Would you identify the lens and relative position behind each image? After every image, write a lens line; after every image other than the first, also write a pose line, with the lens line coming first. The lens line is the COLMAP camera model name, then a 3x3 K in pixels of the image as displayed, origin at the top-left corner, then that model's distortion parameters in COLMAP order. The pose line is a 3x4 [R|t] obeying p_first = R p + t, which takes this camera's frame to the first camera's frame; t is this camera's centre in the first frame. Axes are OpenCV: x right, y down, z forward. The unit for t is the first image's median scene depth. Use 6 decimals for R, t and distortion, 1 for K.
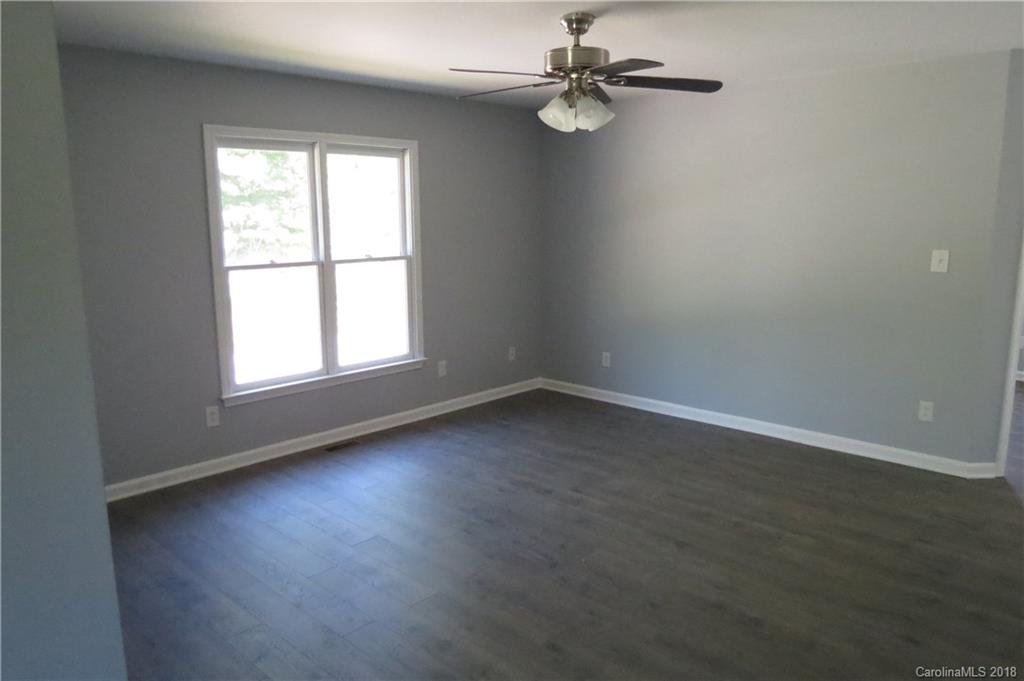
lens RADIAL K [[730.3, 0, 511.9], [0, 730.3, 351.6], [0, 0, 1]] dist [-0.001045, 0.002686]
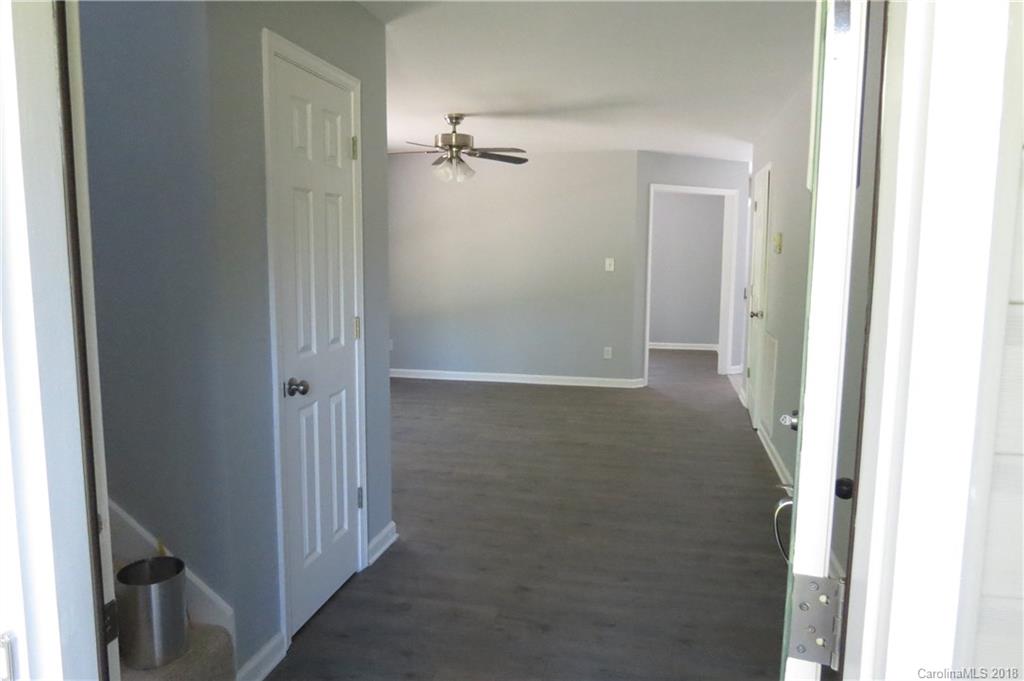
lens RADIAL K [[730.3, 0, 511.9], [0, 730.3, 351.6], [0, 0, 1]] dist [-0.001045, 0.002686]
pose [[0.856300, -0.060205, 0.512958, -0.697243], [0.087476, 0.995740, -0.029160, 0.150689], [-0.509018, 0.069842, 0.857918, -0.489120]]
